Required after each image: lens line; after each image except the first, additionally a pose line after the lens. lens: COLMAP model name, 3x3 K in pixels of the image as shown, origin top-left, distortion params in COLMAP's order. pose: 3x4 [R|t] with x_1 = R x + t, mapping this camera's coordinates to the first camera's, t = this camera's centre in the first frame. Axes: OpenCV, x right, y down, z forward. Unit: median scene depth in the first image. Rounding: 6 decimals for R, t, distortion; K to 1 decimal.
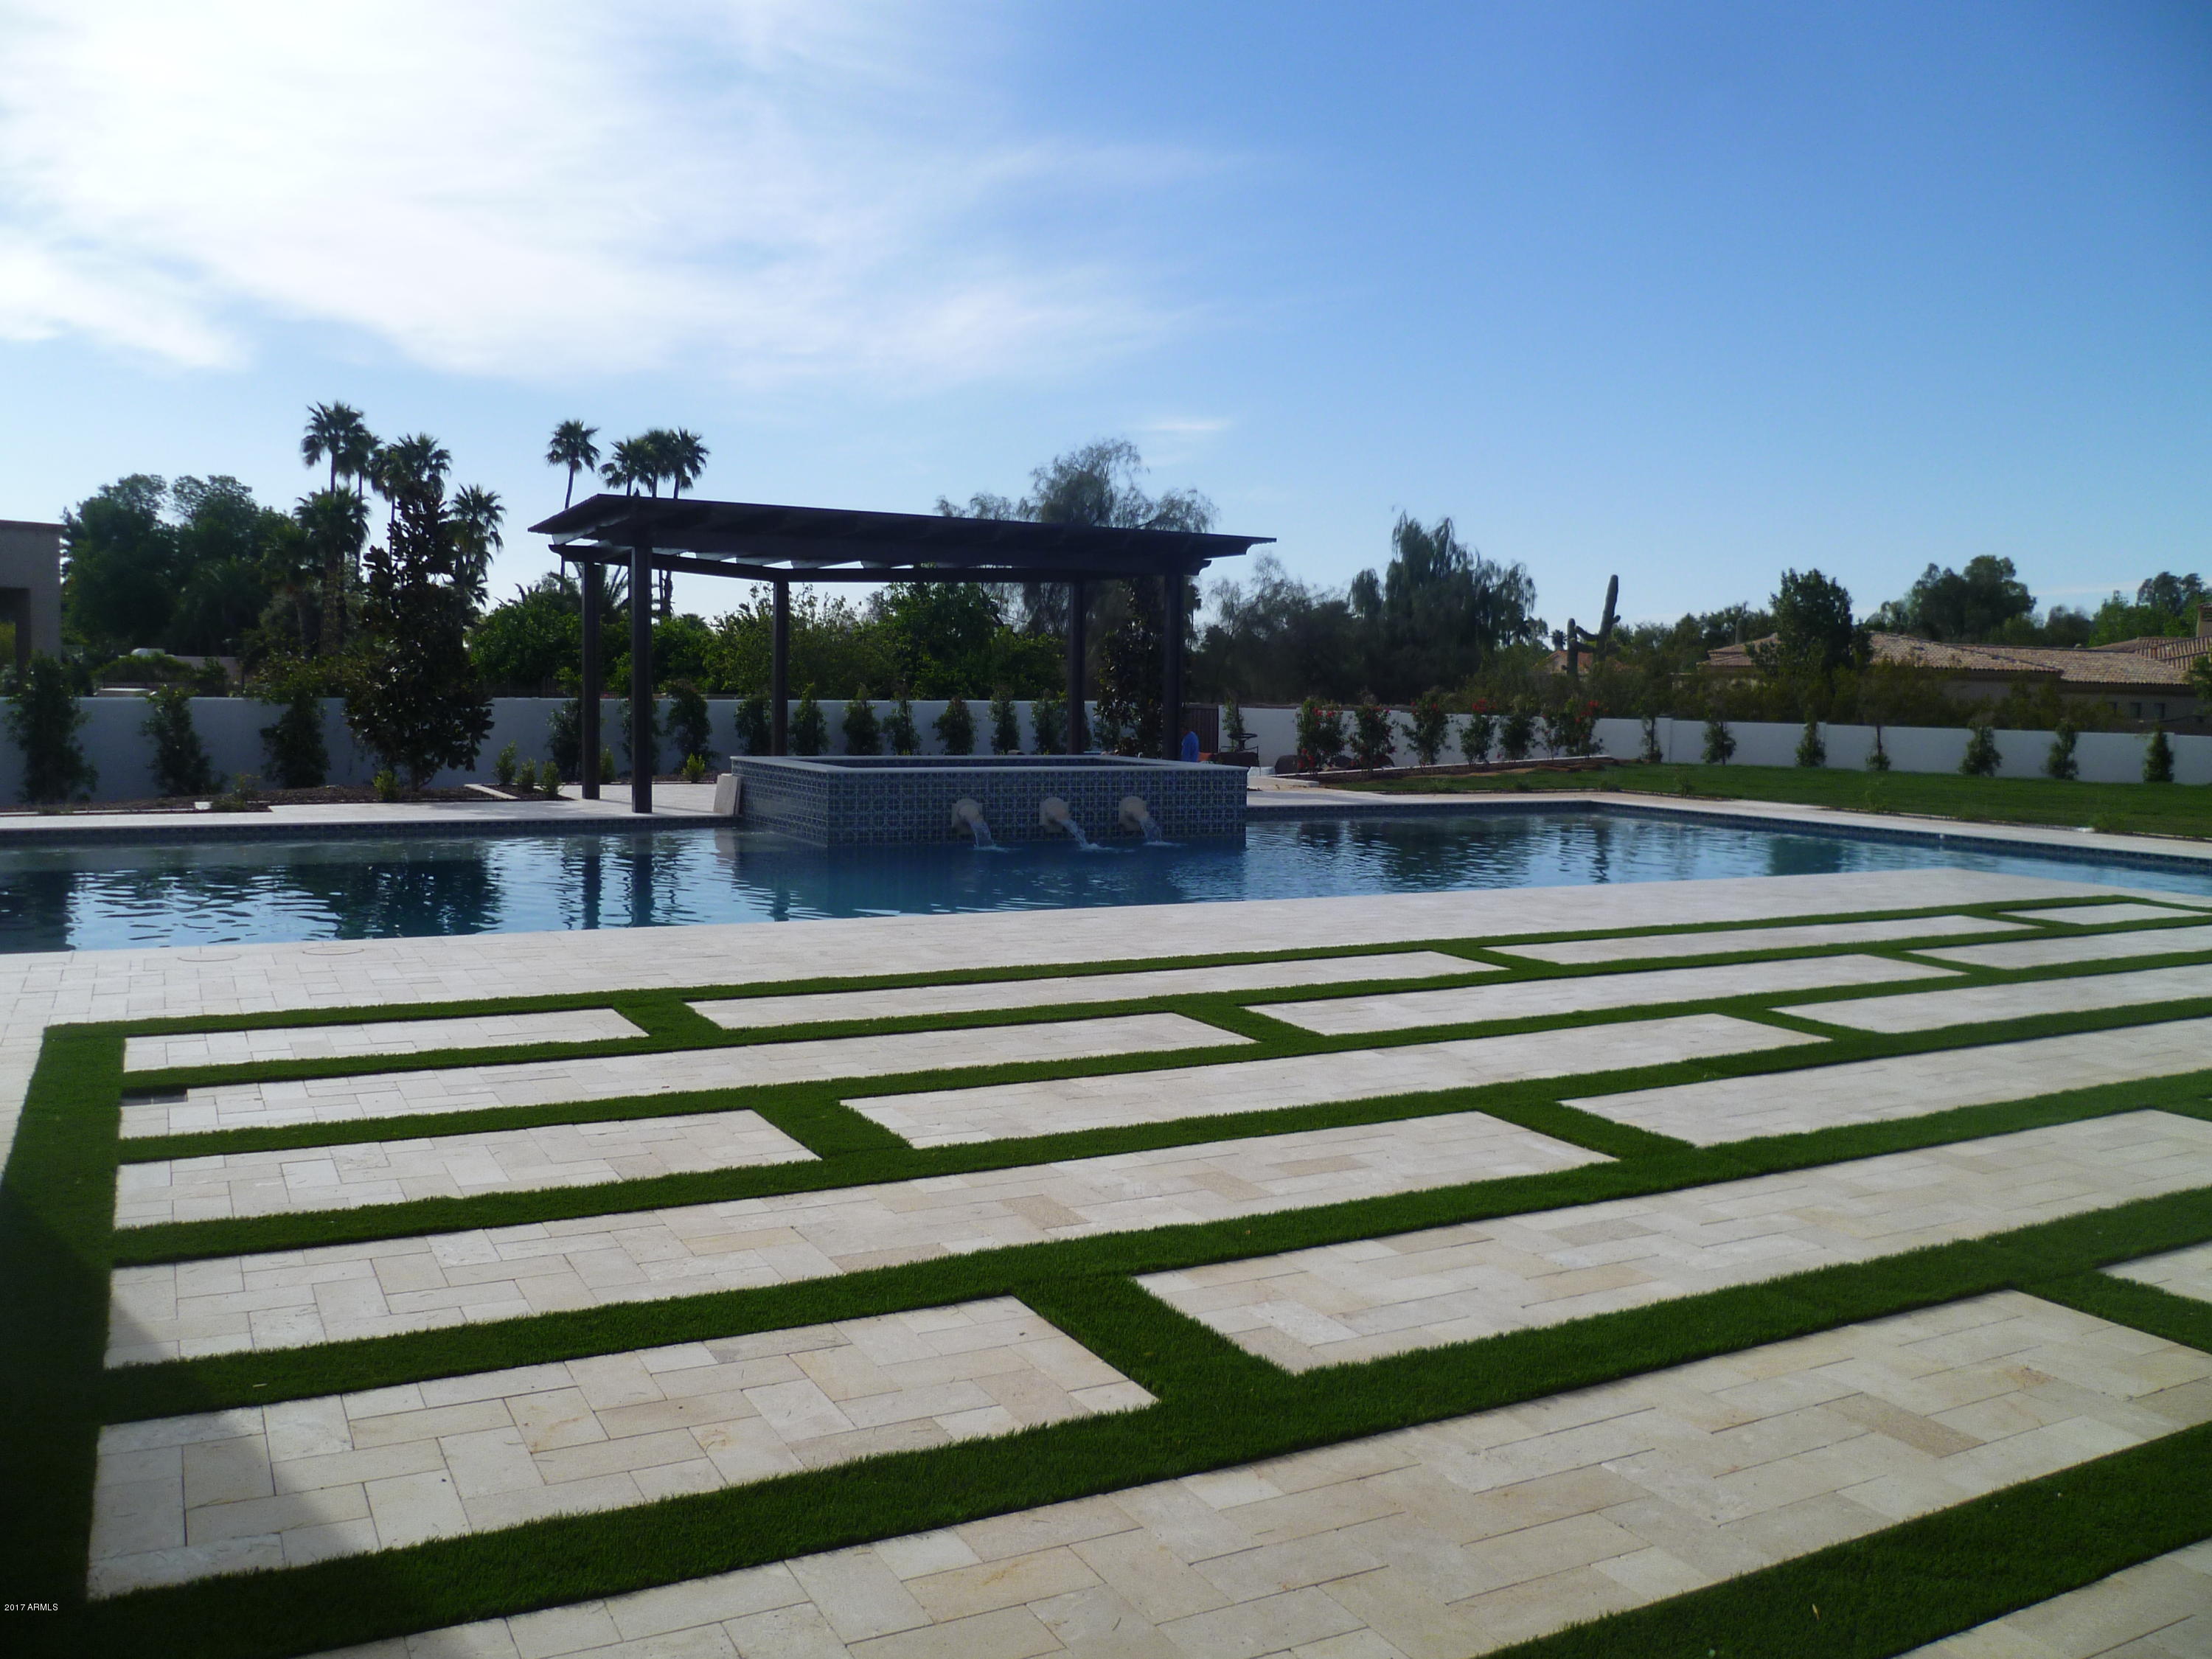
lens RADIAL K [[1839.6, 0, 1095.7], [0, 1839.6, 834.5], [0, 0, 1]] dist [-0.098571, 0.053493]
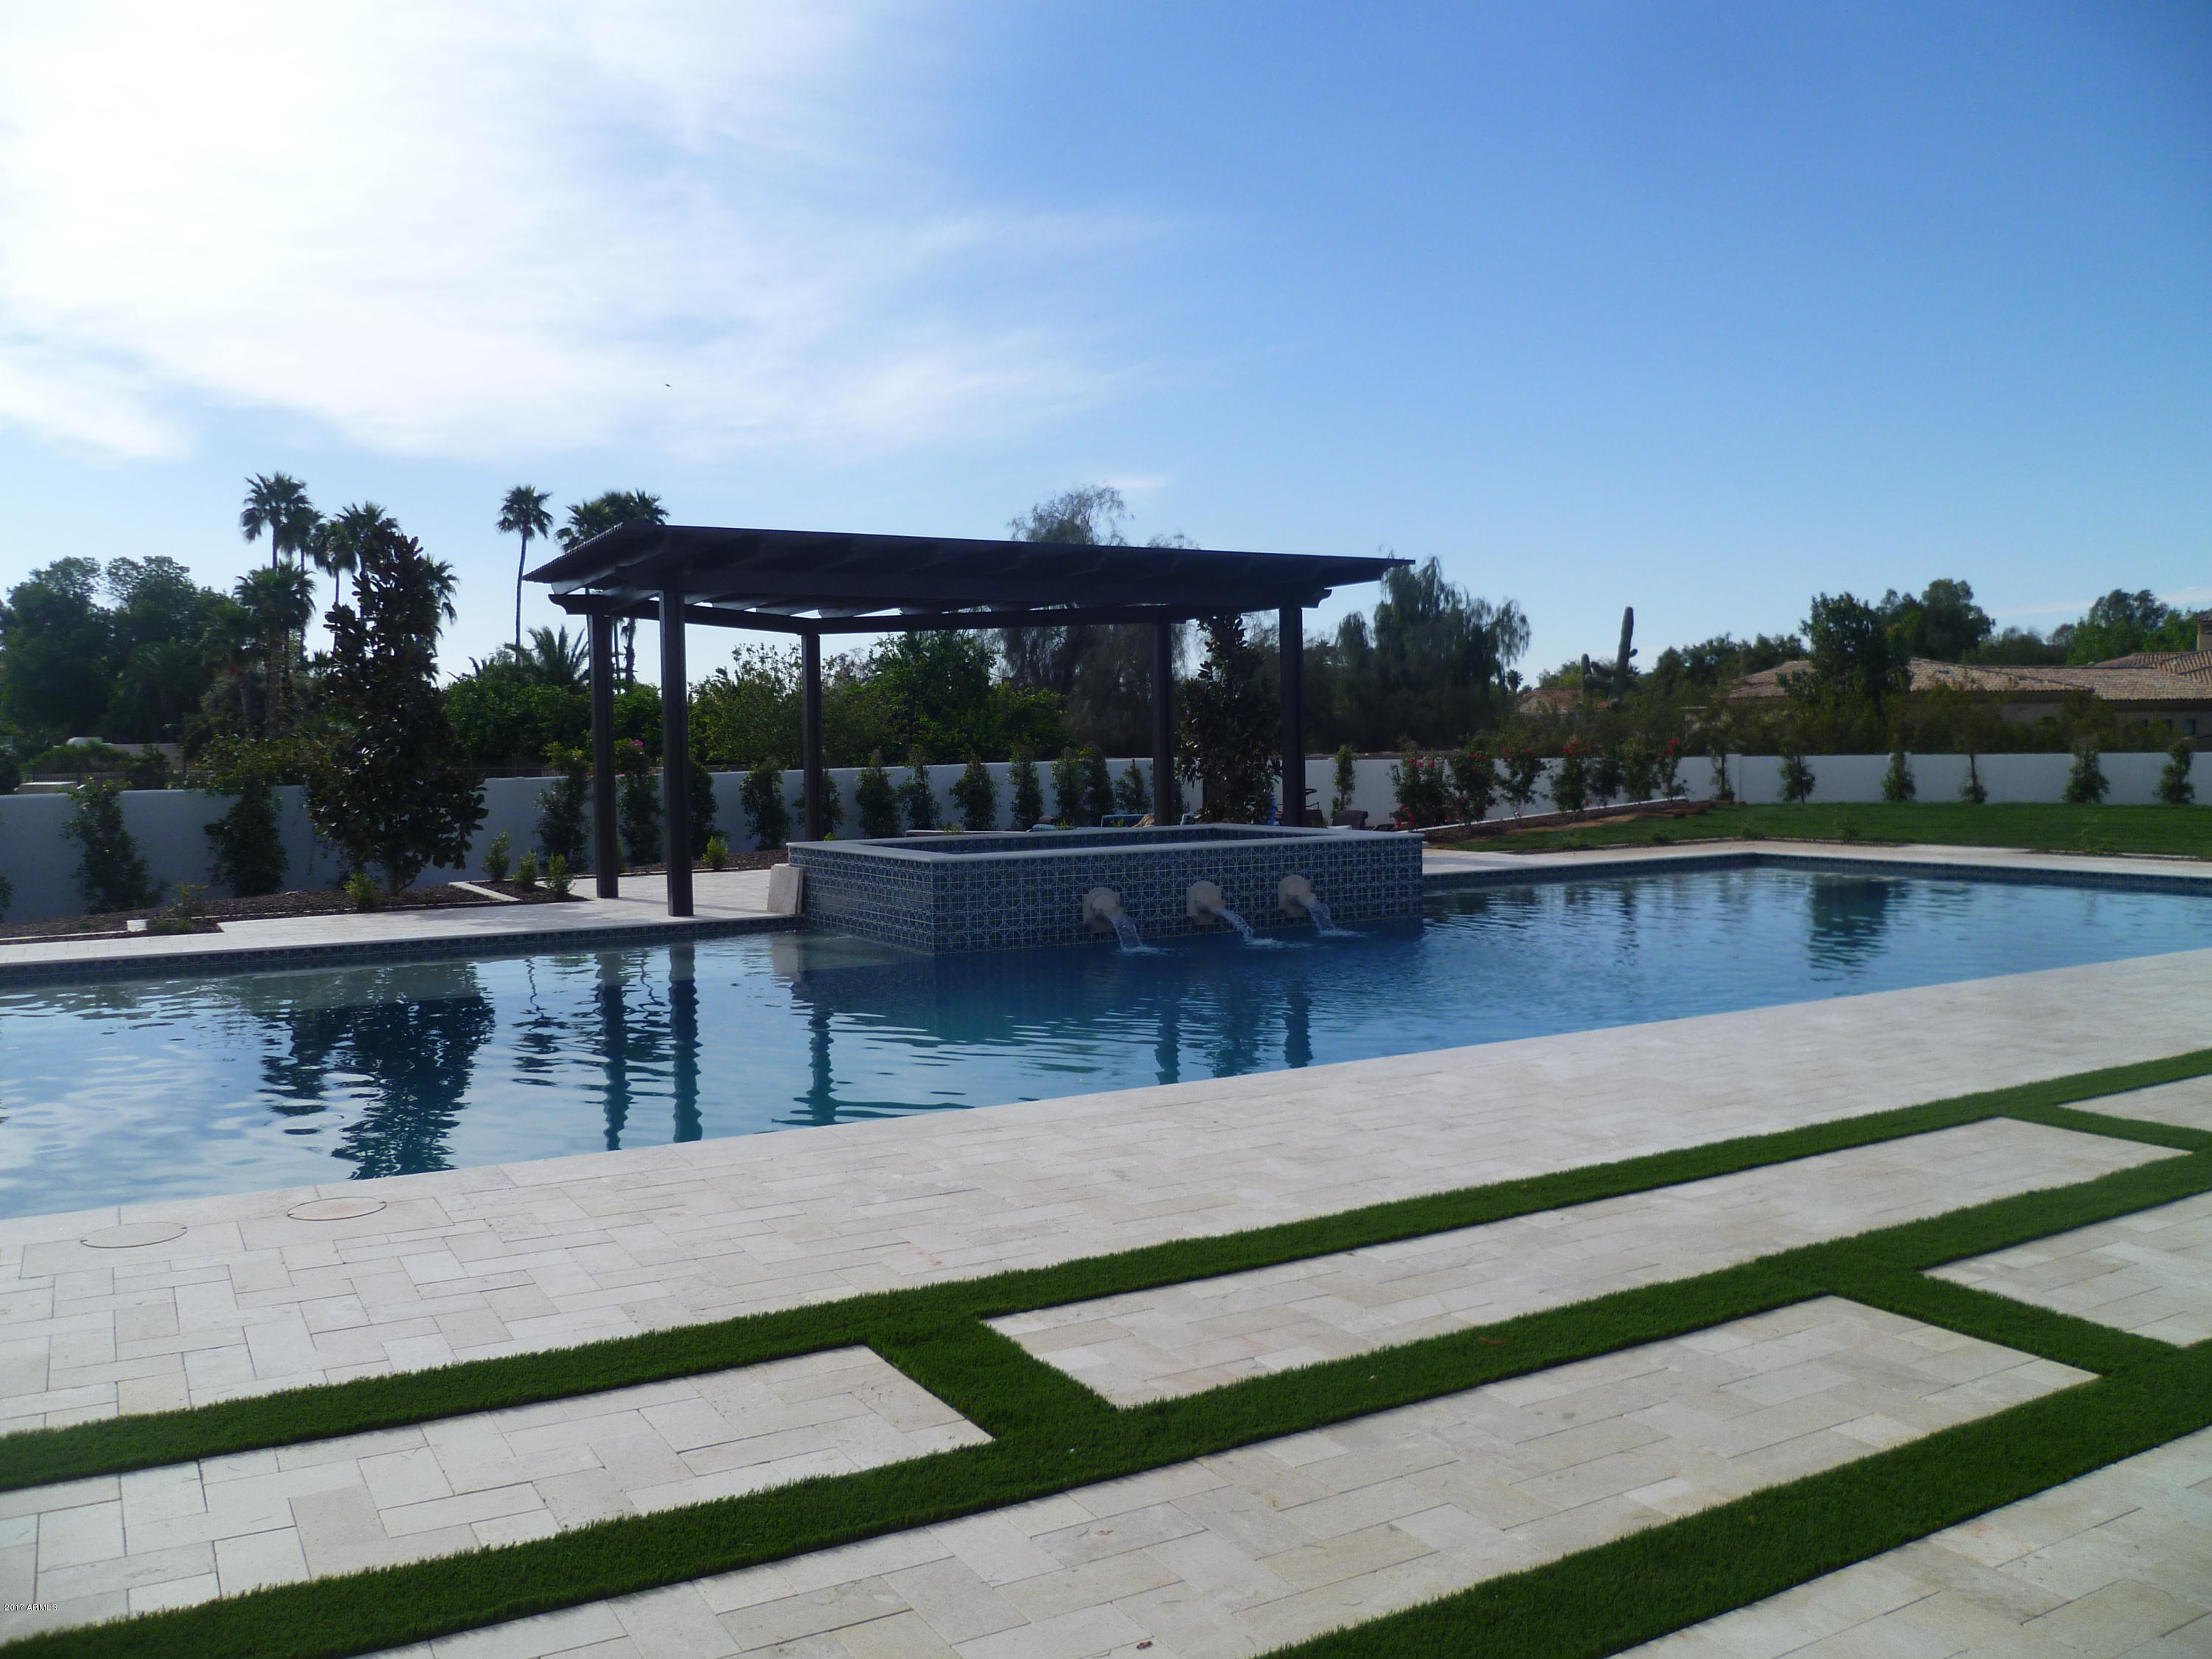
lens RADIAL K [[1837.2, 0, 1096.6], [0, 1837.2, 825.9], [0, 0, 1]] dist [-0.095075, 0.038147]
pose [[0.998950, -0.036848, 0.027227, -0.060179], [0.037775, 0.998695, -0.034359, -0.012172], [-0.025925, 0.035351, 0.999039, 0.129646]]
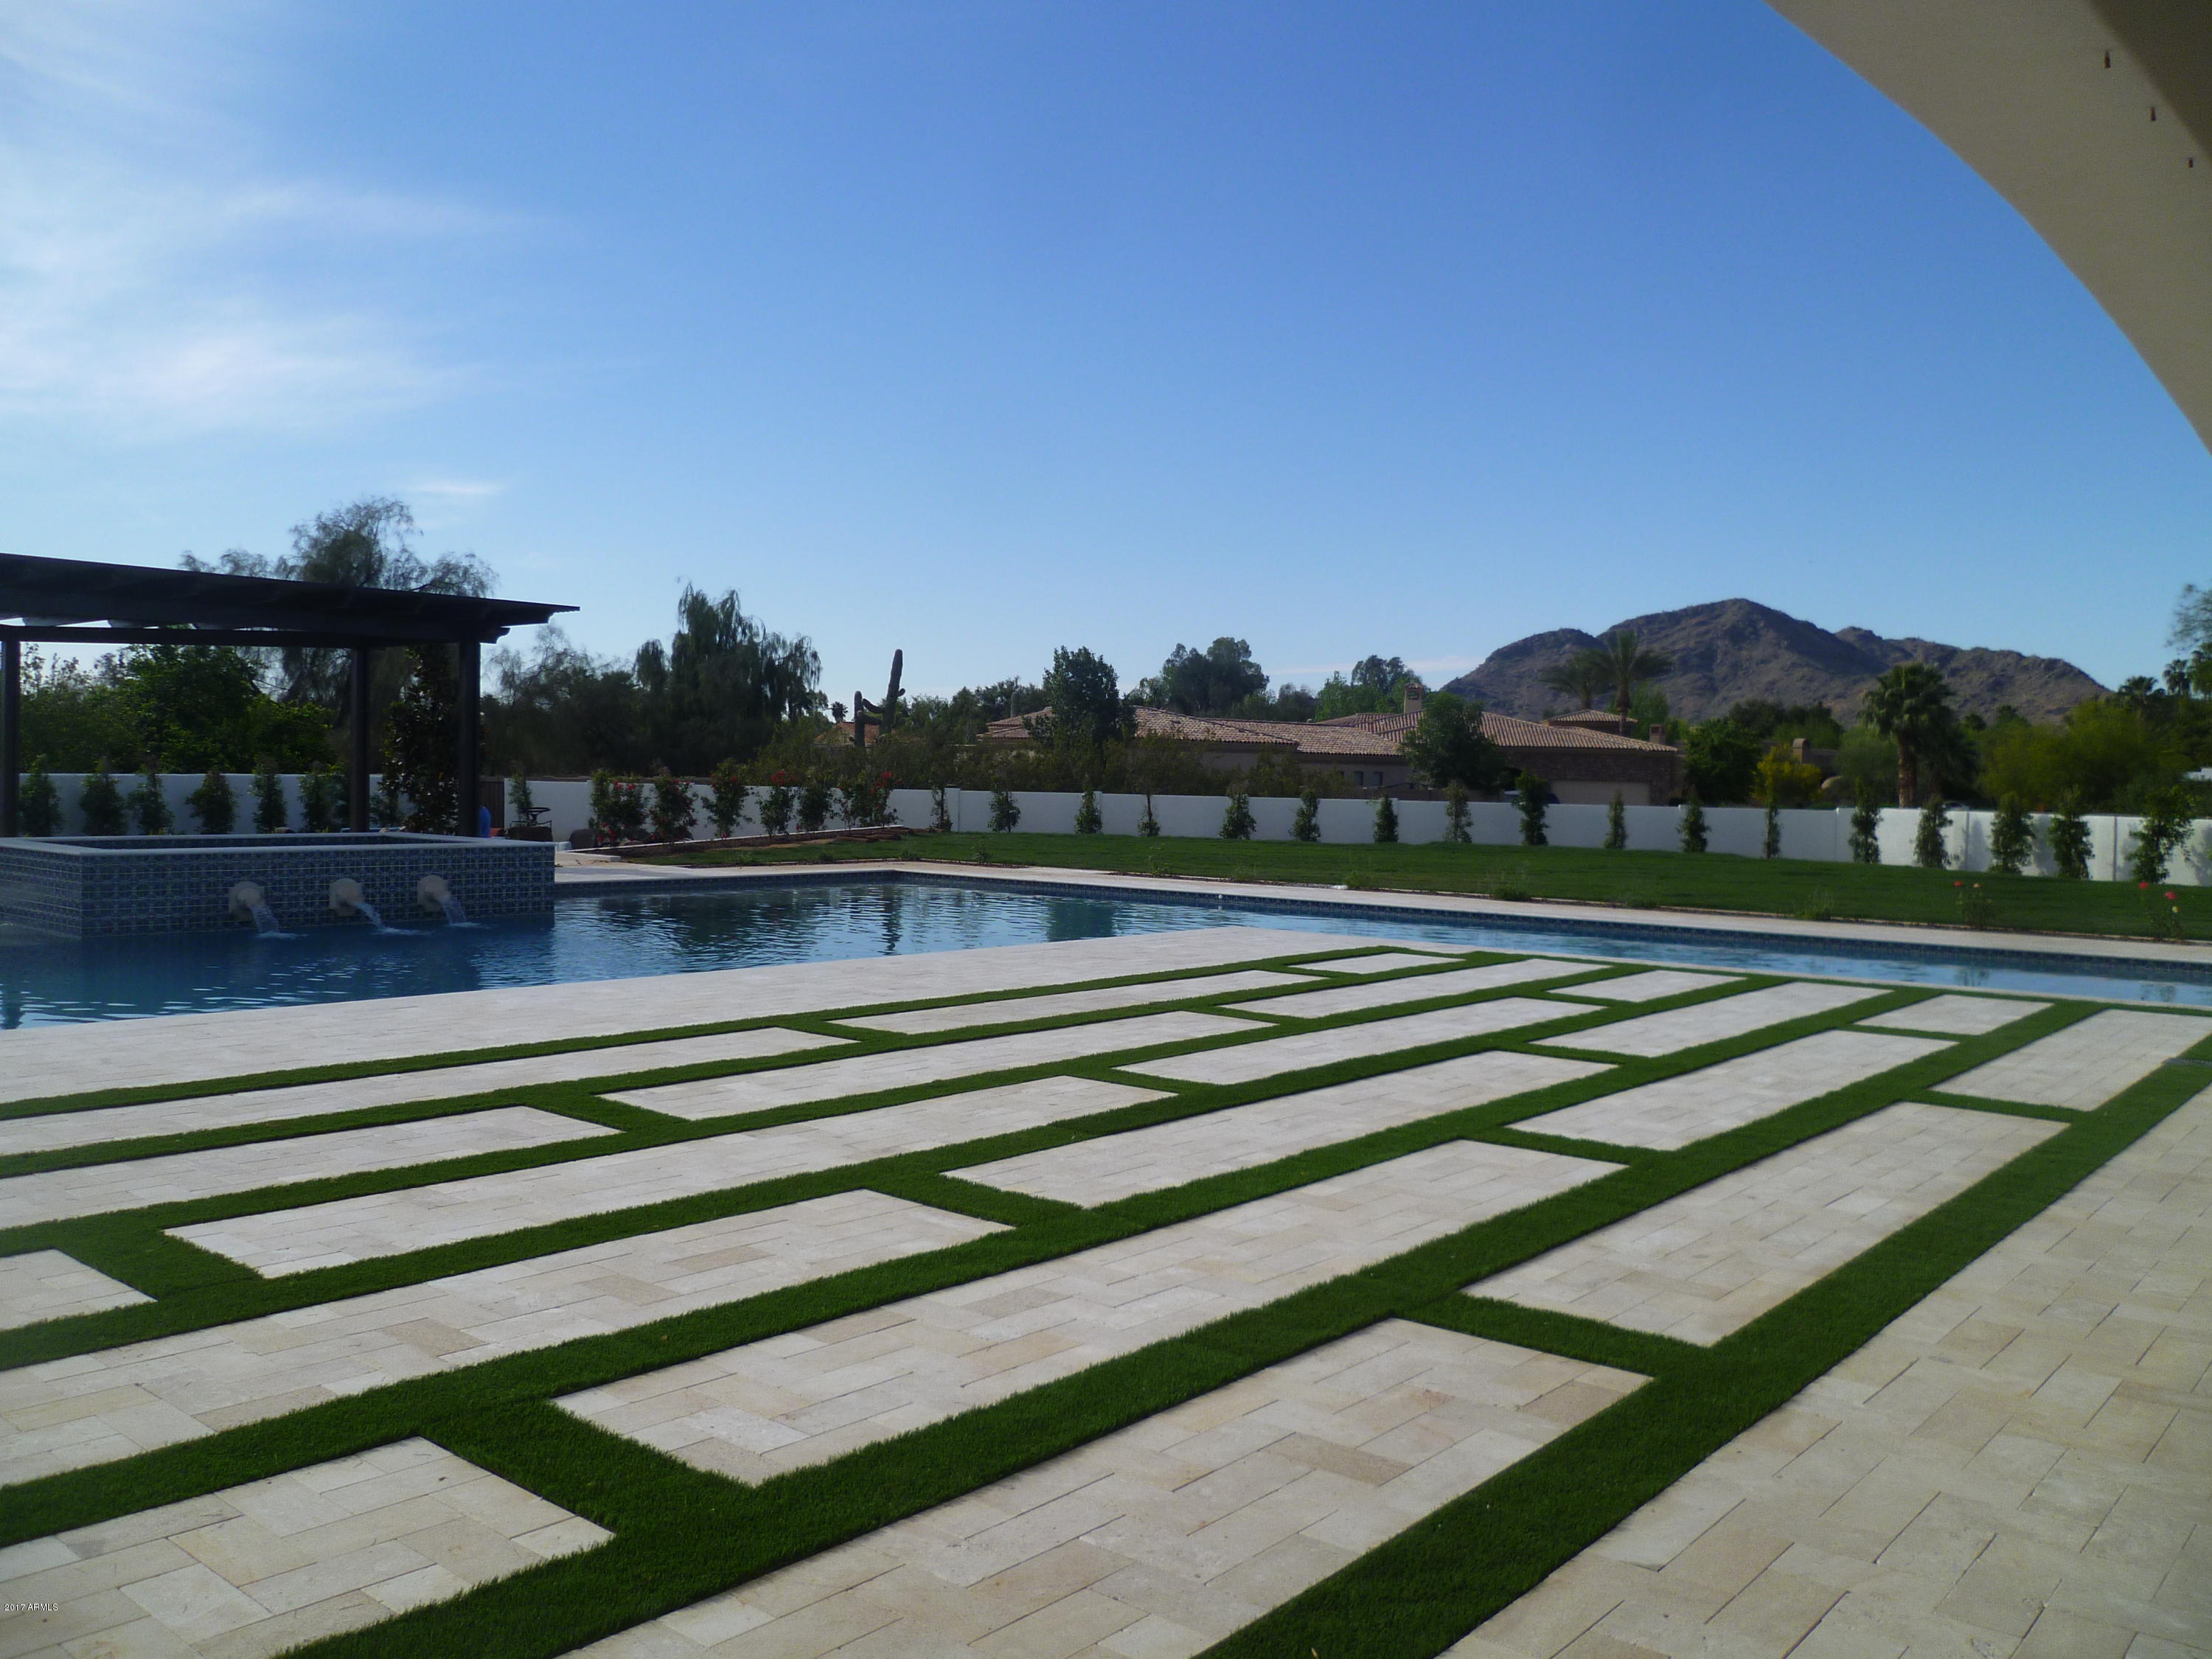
lens RADIAL K [[1837.2, 0, 1096.6], [0, 1837.2, 825.9], [0, 0, 1]] dist [-0.095075, 0.038147]
pose [[0.925735, -0.010799, 0.378018, -0.010981], [0.027208, 0.998904, -0.038094, -0.000921], [-0.377192, 0.045550, 0.925014, 0.006329]]
